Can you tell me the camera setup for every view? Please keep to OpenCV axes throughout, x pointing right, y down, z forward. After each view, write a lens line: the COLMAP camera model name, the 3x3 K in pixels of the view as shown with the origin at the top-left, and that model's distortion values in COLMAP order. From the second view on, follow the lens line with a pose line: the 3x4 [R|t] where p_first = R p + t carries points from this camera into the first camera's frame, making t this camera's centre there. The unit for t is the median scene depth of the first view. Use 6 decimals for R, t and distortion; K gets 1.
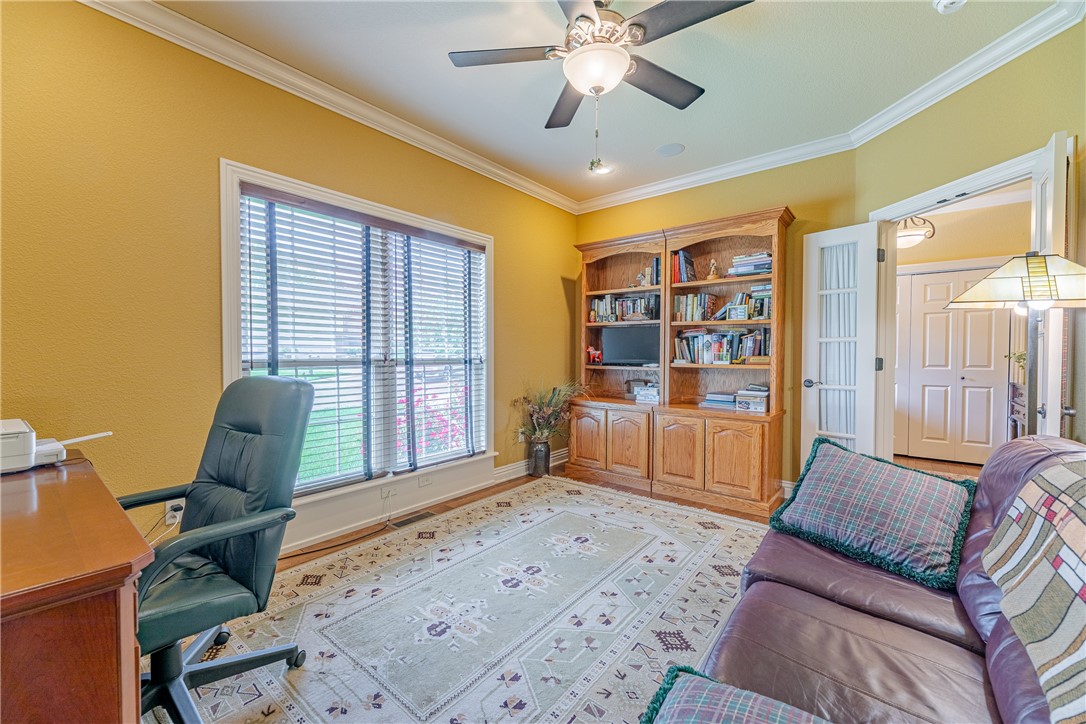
lens RADIAL K [[438.0, 0, 543.0], [0, 438.0, 362.0], [0, 0, 1]] dist [-0.000448, -0.000044]
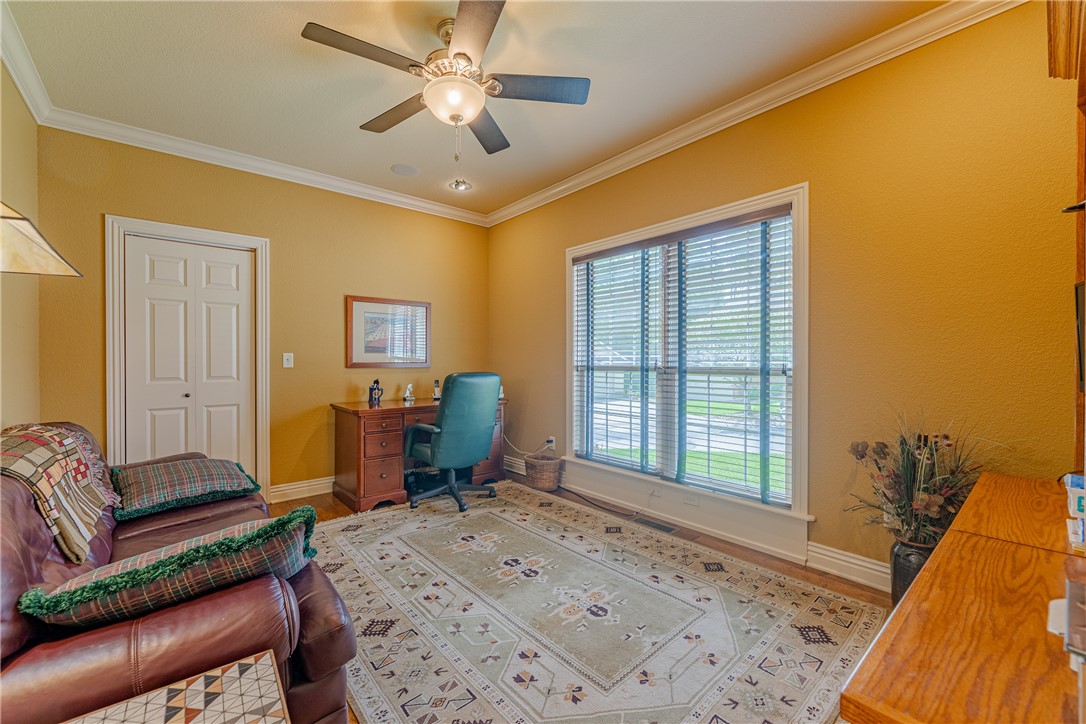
lens RADIAL K [[438.0, 0, 543.0], [0, 438.0, 362.0], [0, 0, 1]] dist [-0.000448, -0.000044]
pose [[-0.180973, 0.003679, -0.983481, 0.782837], [-0.021165, 0.999747, 0.007635, -0.021073], [0.983260, 0.022197, -0.180850, 0.964792]]
